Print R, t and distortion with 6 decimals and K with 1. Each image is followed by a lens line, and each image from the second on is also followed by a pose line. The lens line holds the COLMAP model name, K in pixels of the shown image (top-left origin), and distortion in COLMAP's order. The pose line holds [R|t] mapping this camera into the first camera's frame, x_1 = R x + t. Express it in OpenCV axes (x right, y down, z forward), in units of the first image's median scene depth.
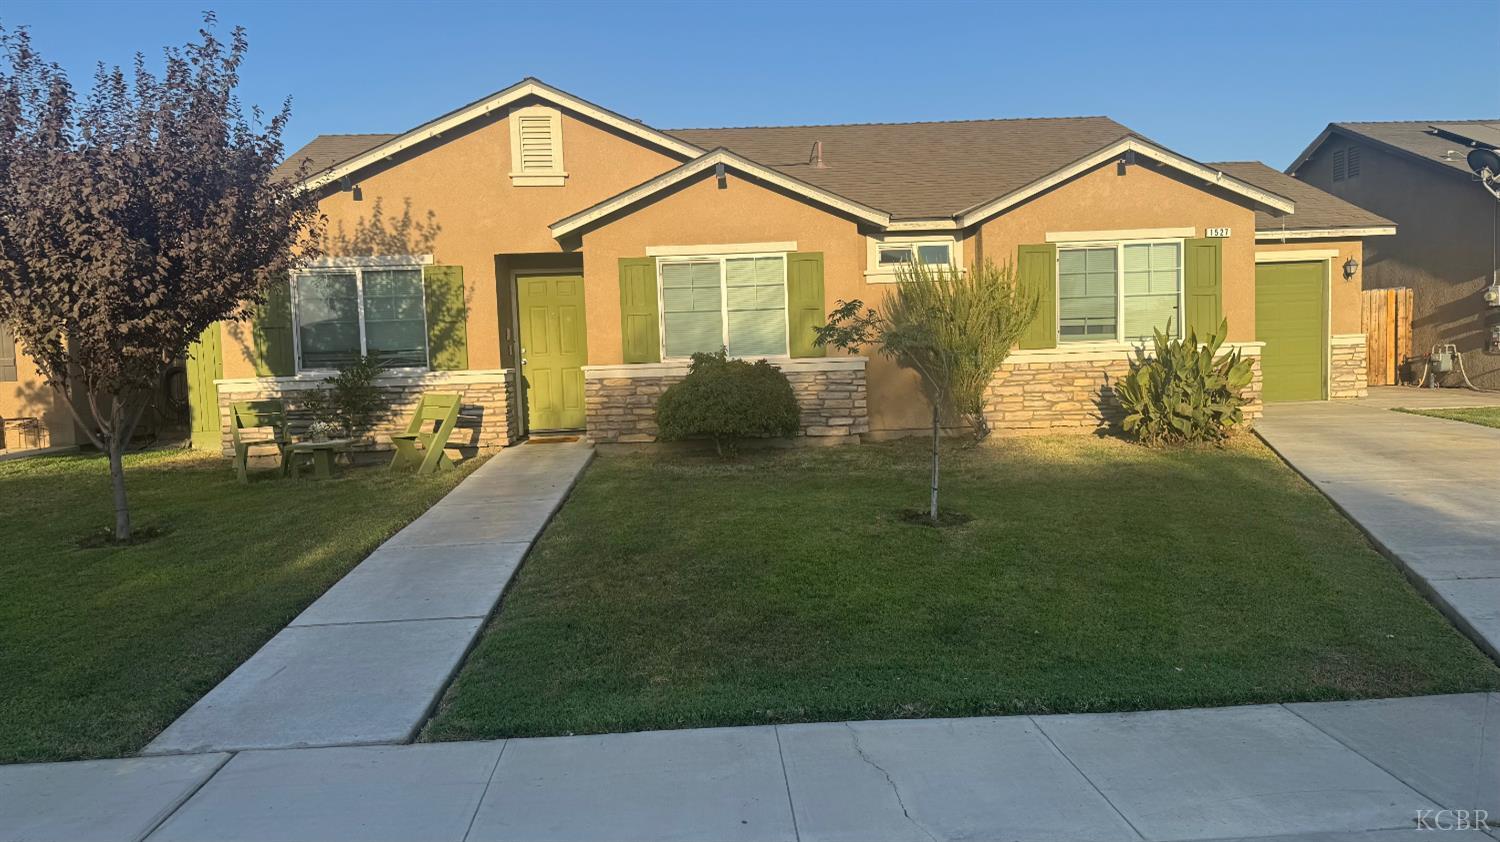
lens RADIAL K [[1049.5, 0, 747.5], [0, 1049.5, 430.5], [0, 0, 1]] dist [0.216364, -0.321306]
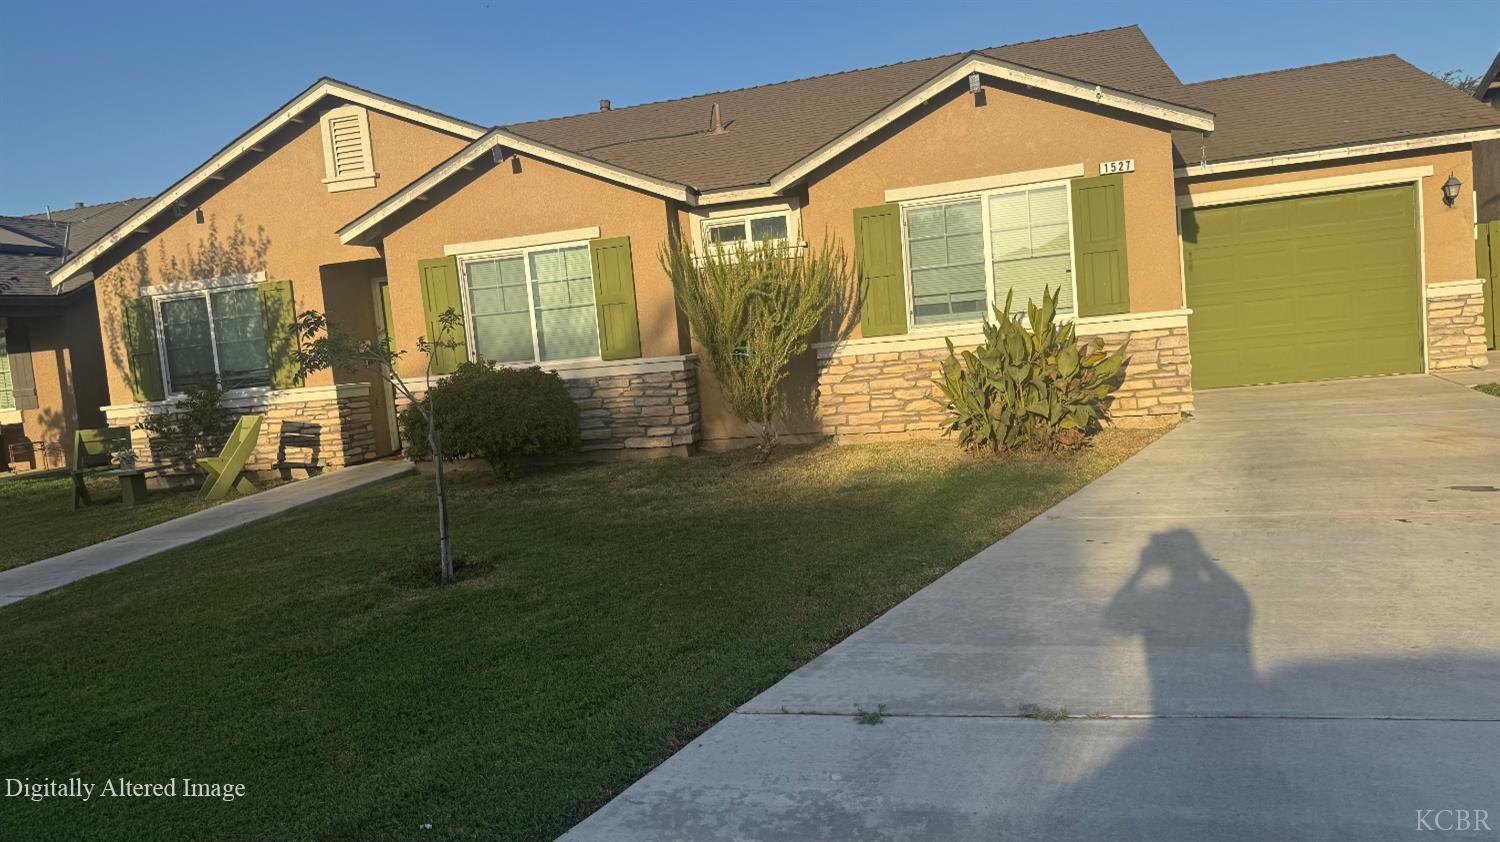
lens RADIAL K [[1049.5, 0, 747.5], [0, 1049.5, 430.5], [0, 0, 1]] dist [0.216364, -0.321306]
pose [[0.944251, -0.024962, -0.328280, 0.438039], [0.032508, 0.999318, 0.017516, -0.021840], [0.327619, -0.027212, 0.944418, 0.206601]]
